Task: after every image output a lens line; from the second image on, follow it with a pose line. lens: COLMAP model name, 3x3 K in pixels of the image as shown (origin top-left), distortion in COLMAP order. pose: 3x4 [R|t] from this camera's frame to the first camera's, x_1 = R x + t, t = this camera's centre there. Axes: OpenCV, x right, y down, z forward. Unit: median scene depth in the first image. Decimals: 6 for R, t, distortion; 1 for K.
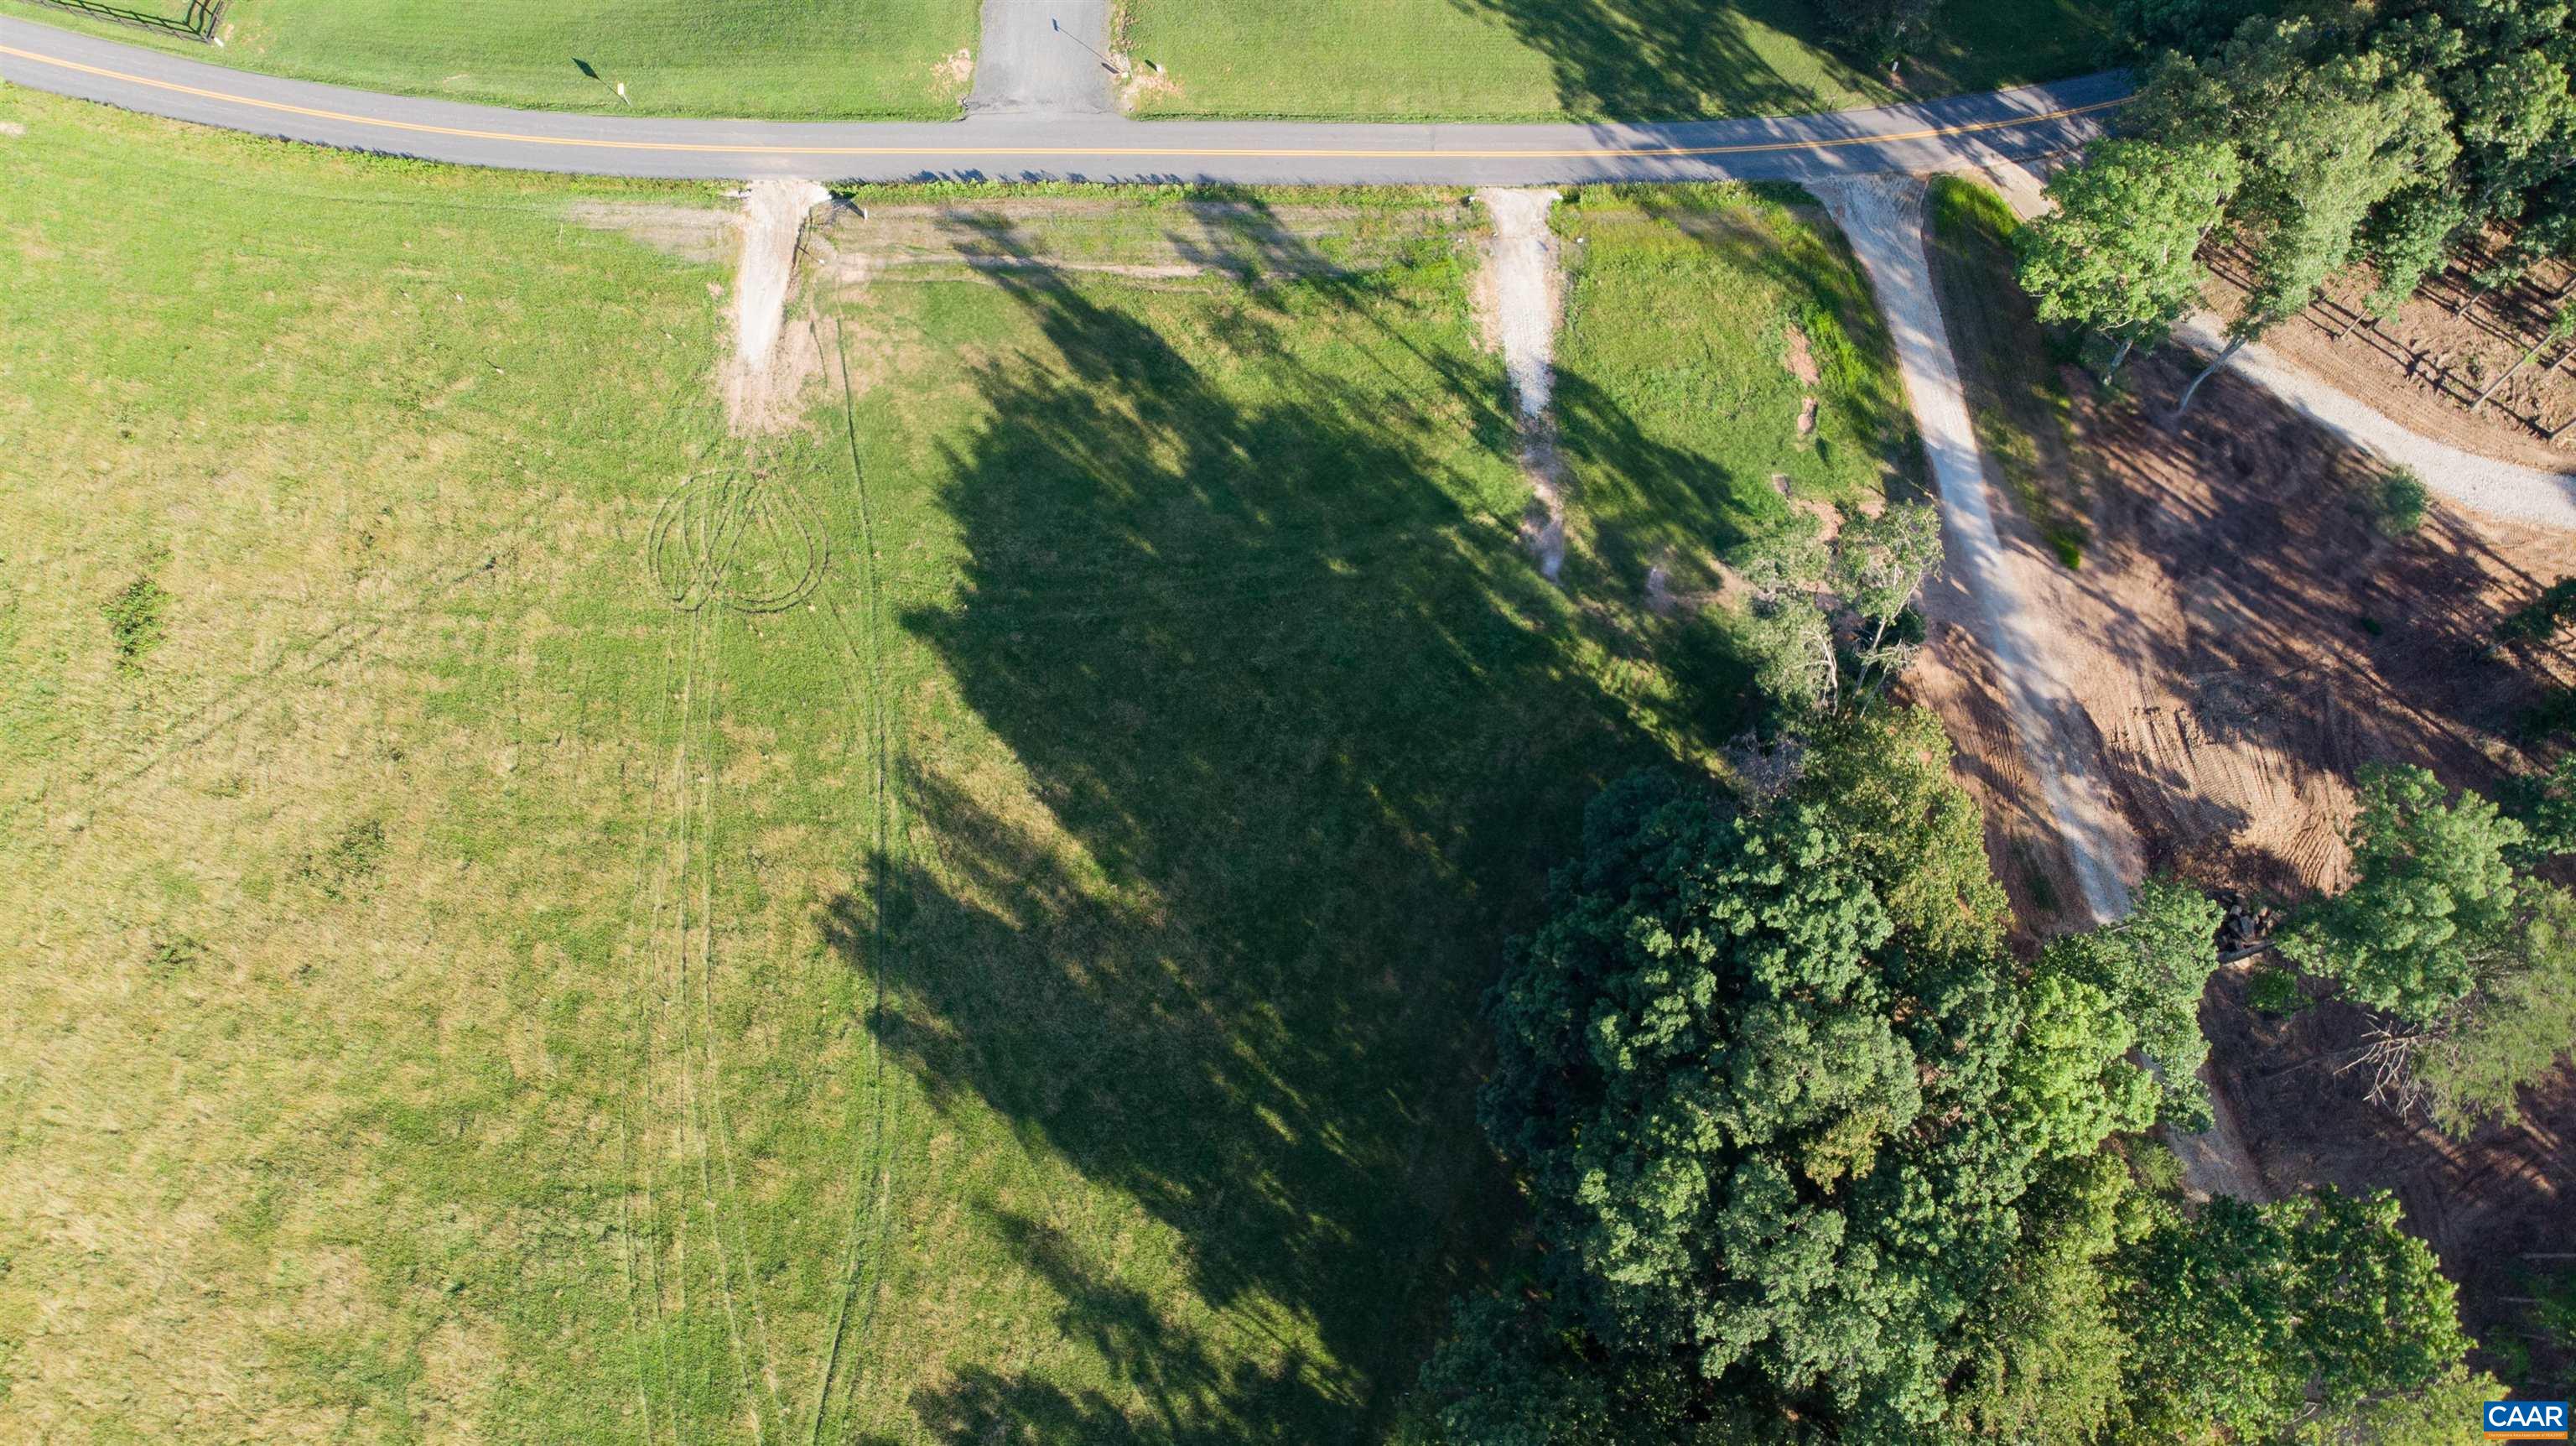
lens RADIAL K [[1877.8, 0, 1313.7], [0, 1877.8, 723.2], [0, 0, 1]] dist [0.027918, 0.020754]
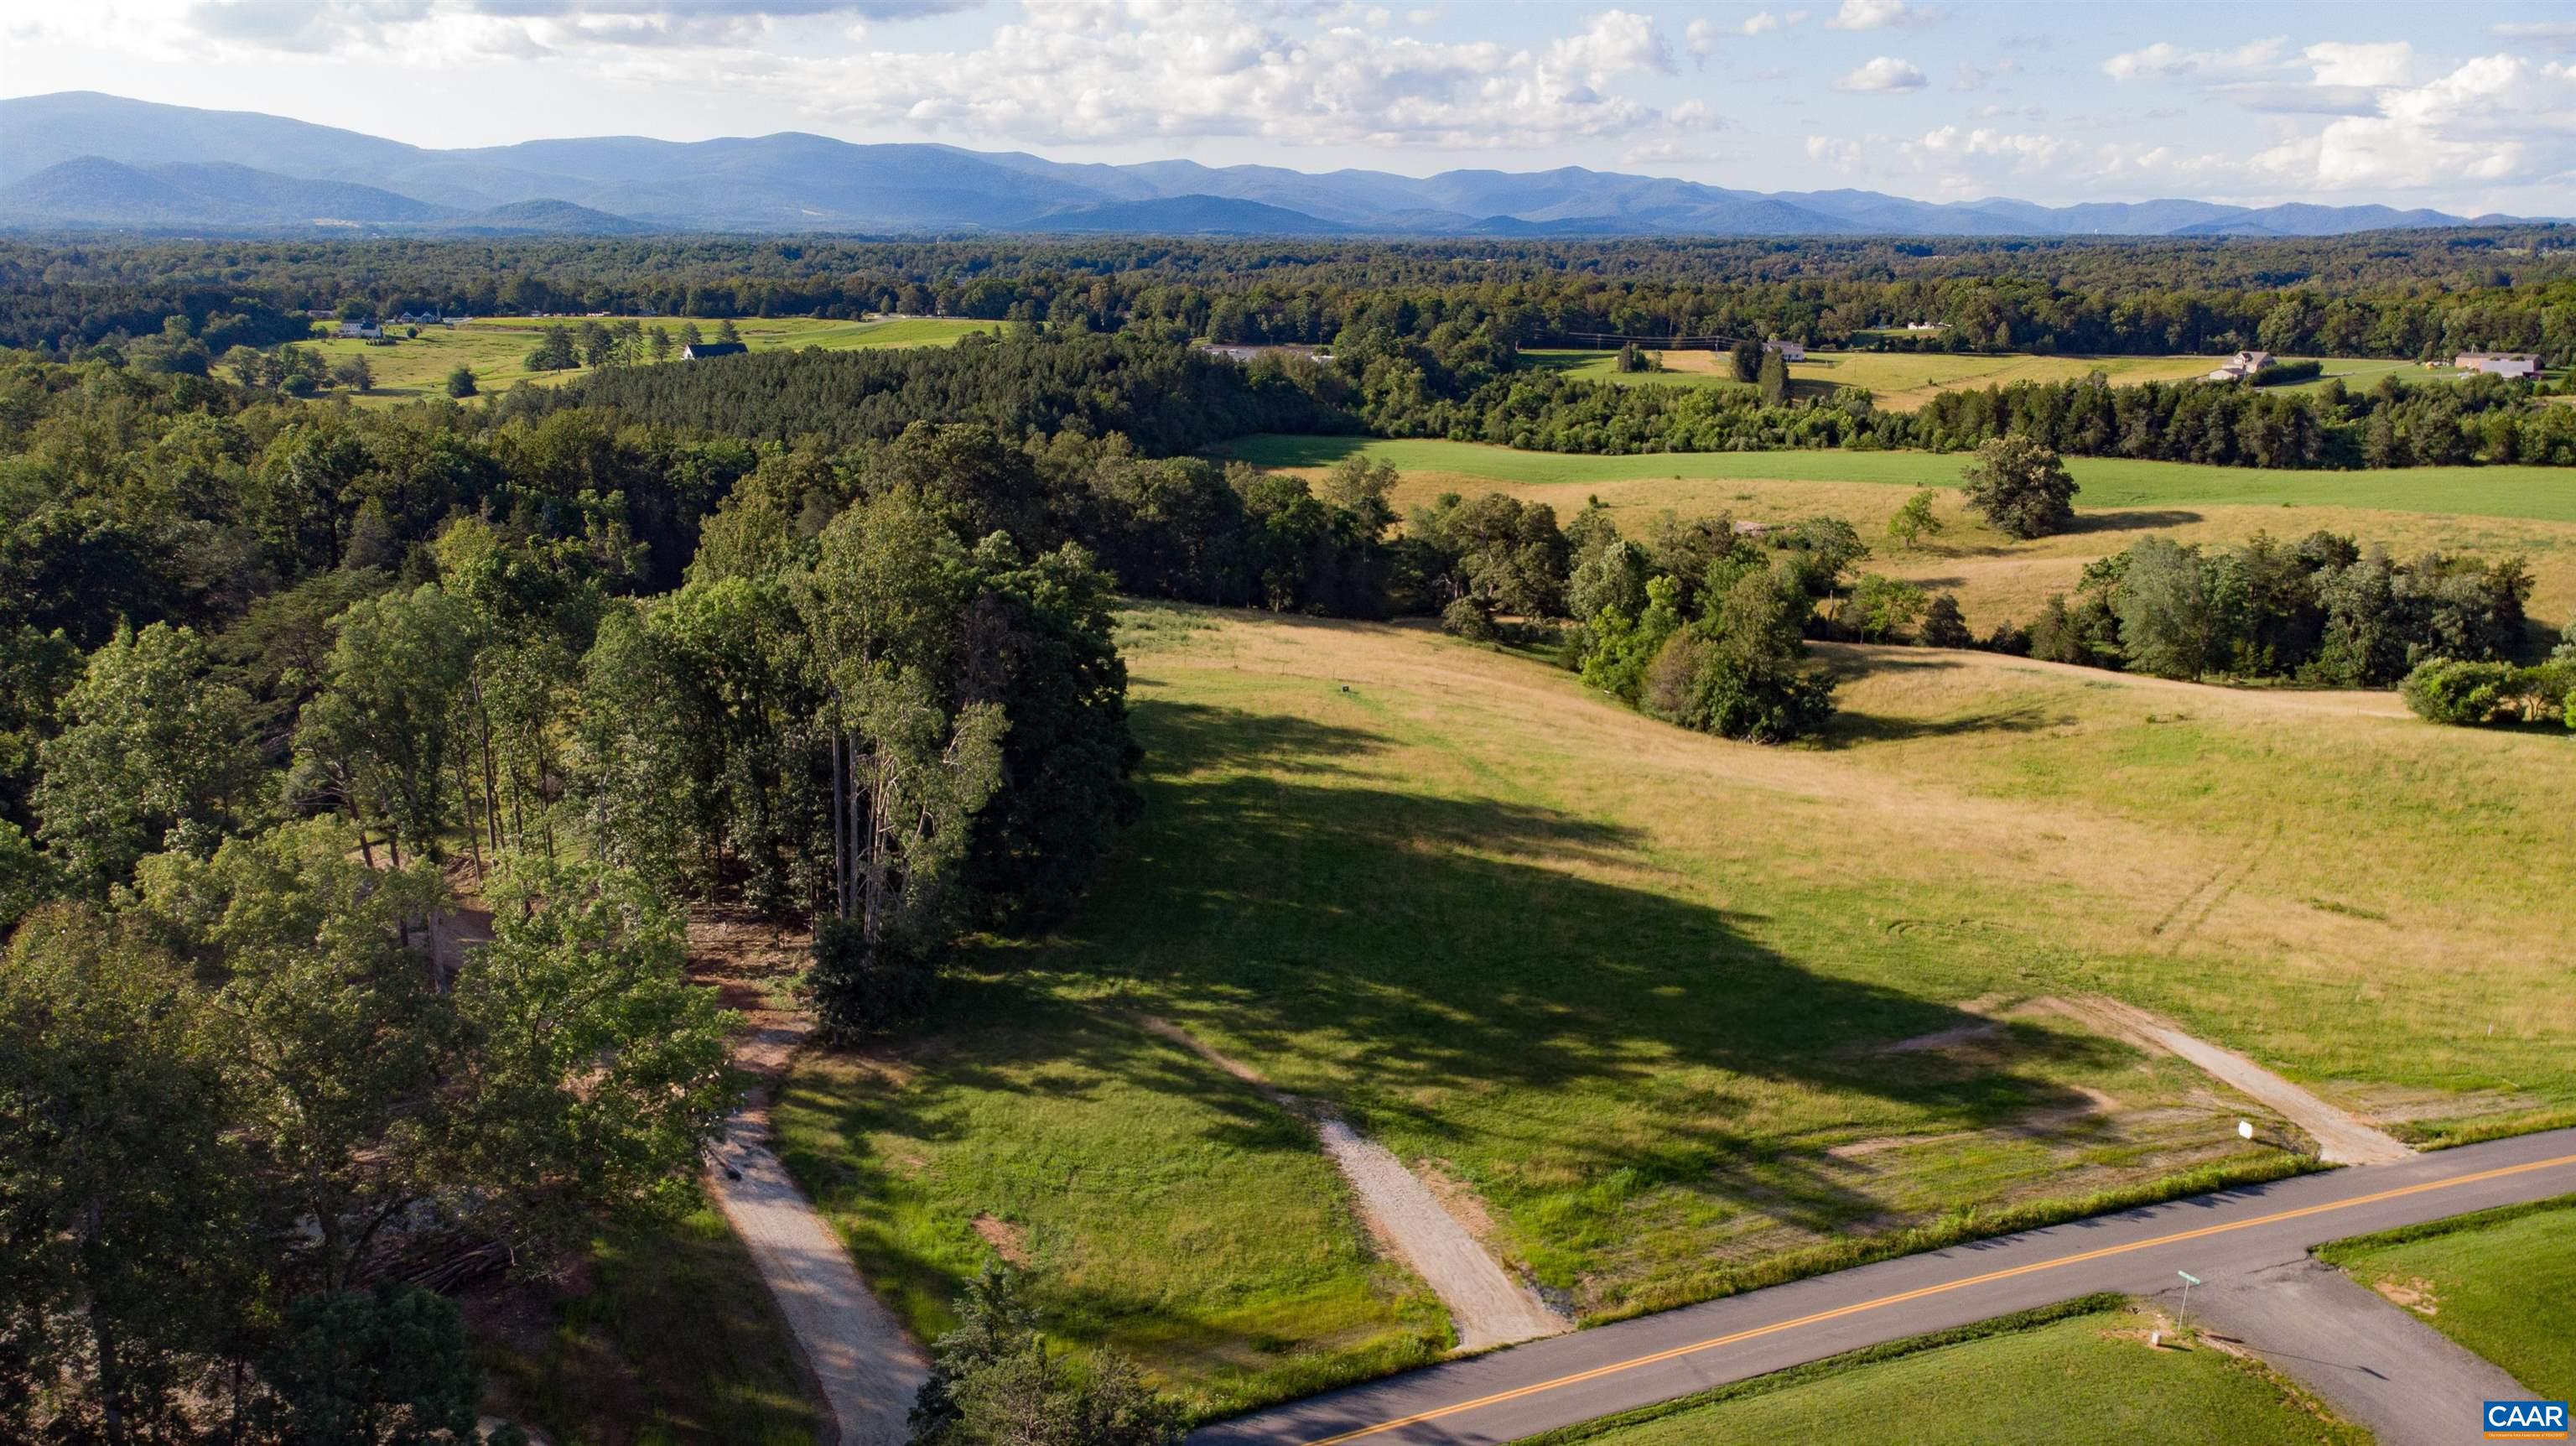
lens RADIAL K [[1877.8, 0, 1281.5], [0, 1877.8, 720.5], [0, 0, 1]] dist [0.027918, 0.020754]
pose [[-0.911568, 0.089157, -0.401365, 0.413525], [-0.394605, 0.084410, 0.914966, -0.849700], [0.115455, 0.992434, -0.041763, 0.849652]]
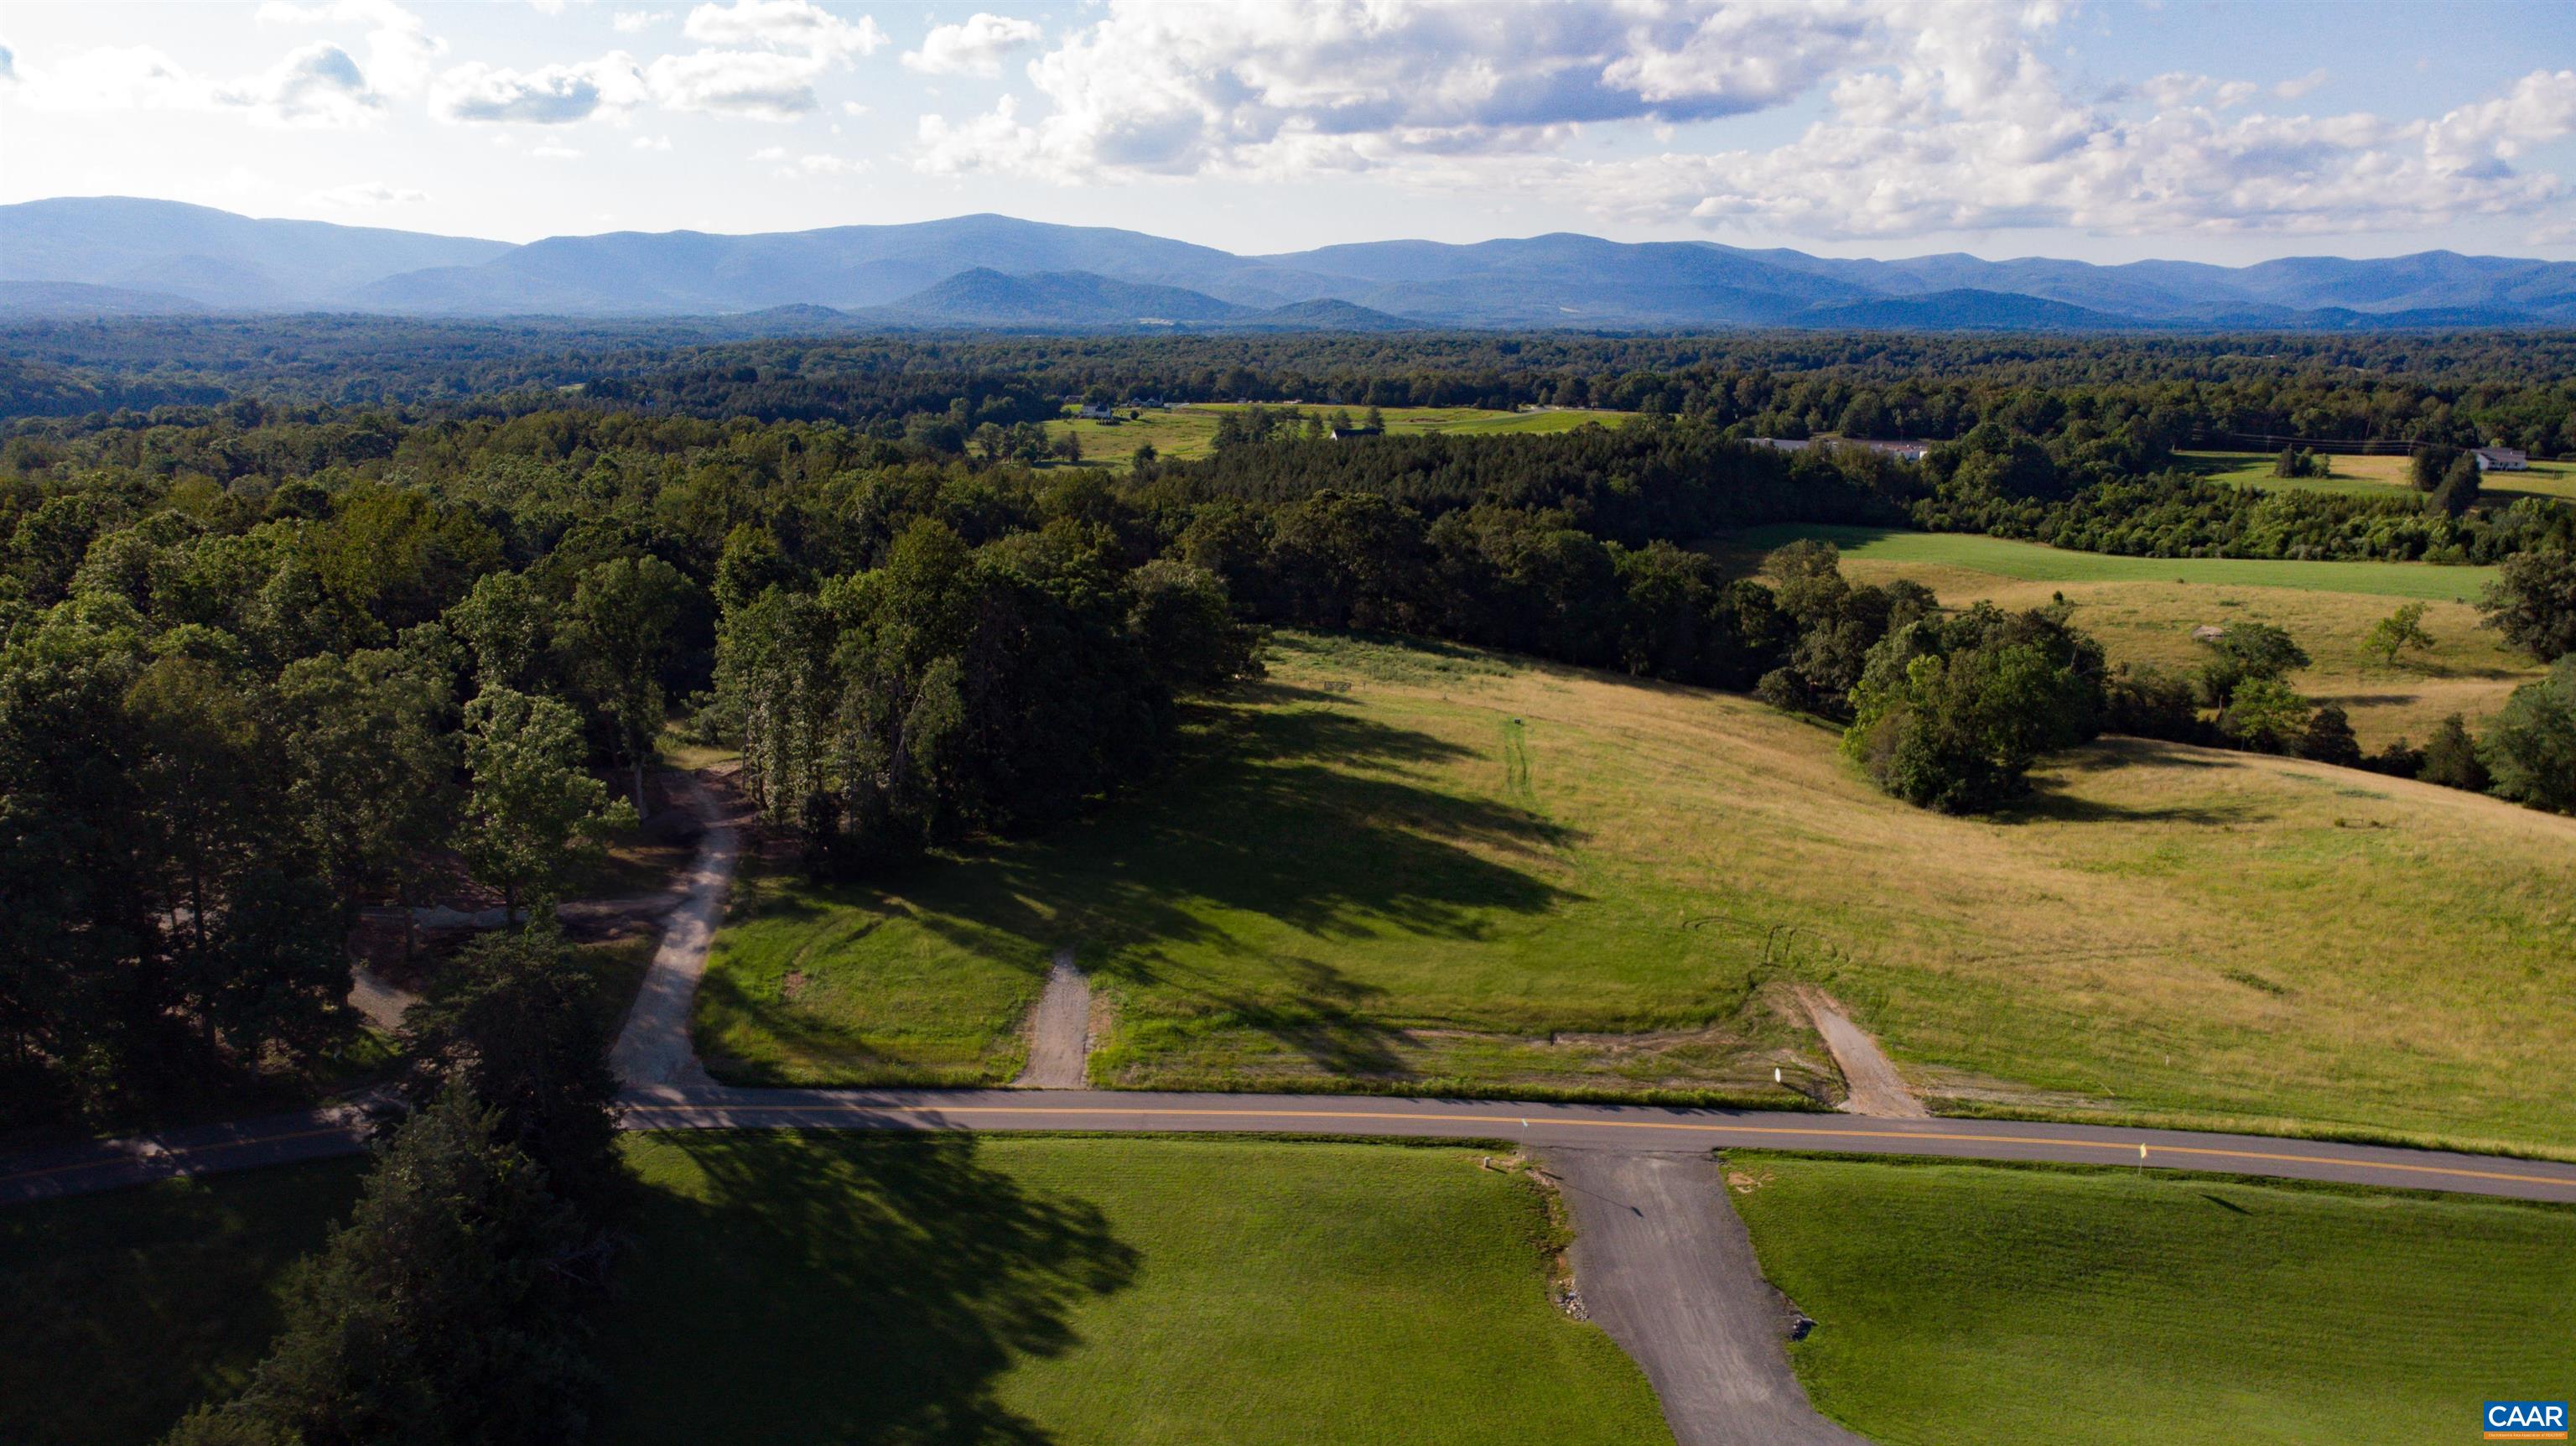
lens RADIAL K [[1877.8, 0, 1287.7], [0, 1877.8, 720.5], [0, 0, 1]] dist [0.027918, 0.020754]
pose [[-0.999176, -0.009780, -0.039396, 0.034501], [-0.040234, 0.109988, 0.993118, -1.209487], [-0.005380, 0.993885, -0.110291, 0.960197]]
